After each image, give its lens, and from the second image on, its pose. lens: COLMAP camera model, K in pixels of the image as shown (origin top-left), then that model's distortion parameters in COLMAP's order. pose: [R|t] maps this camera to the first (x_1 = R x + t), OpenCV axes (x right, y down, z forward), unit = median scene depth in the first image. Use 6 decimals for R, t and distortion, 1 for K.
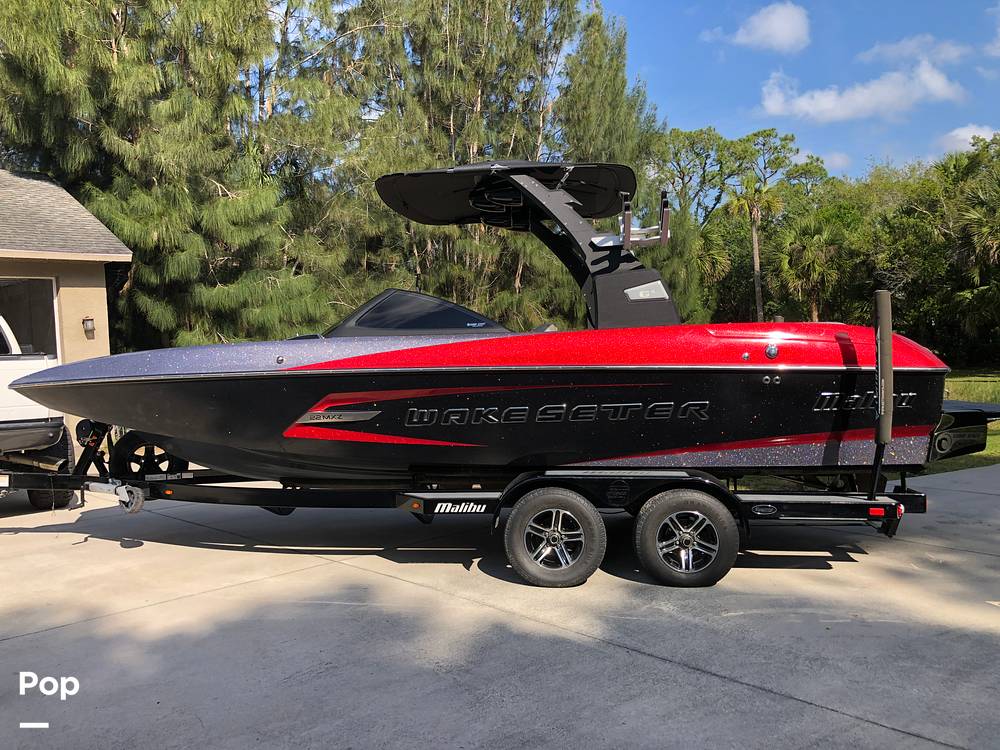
lens RADIAL K [[824.3, 0, 500.0], [0, 824.3, 375.0], [0, 0, 1]] dist [-0.008966, -0.012909]
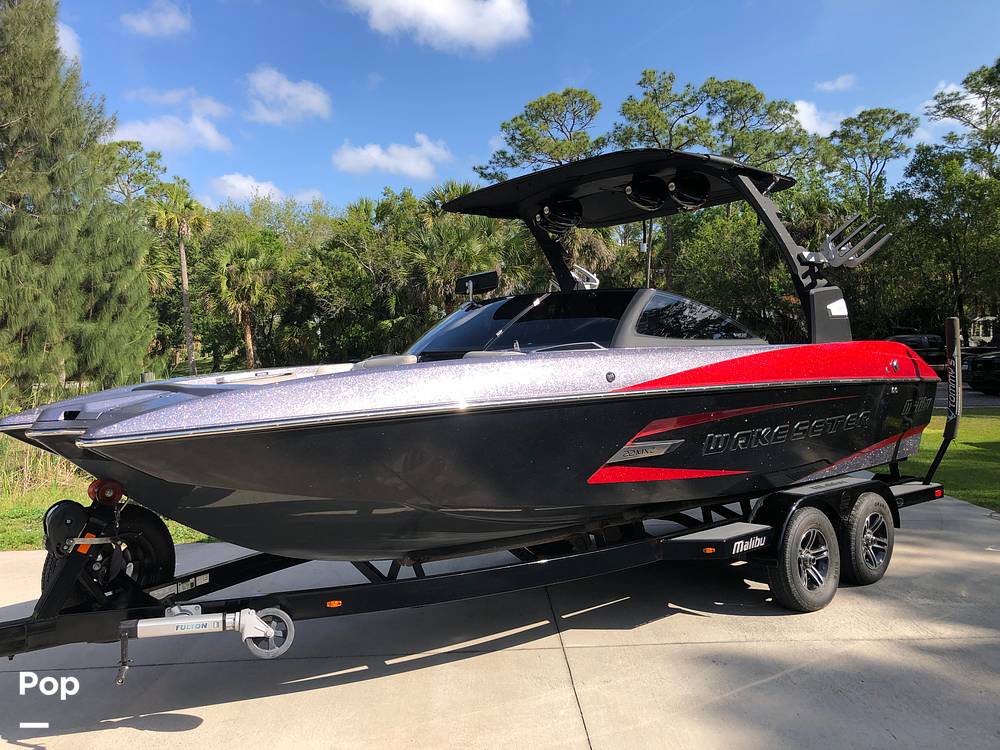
lens RADIAL K [[824.3, 0, 500.0], [0, 824.3, 375.0], [0, 0, 1]] dist [-0.008966, -0.012909]
pose [[0.691275, -0.004153, 0.722580, -0.150657], [0.025472, 0.999502, -0.018624, -0.001453], [-0.722143, 0.031279, 0.691036, 0.101963]]
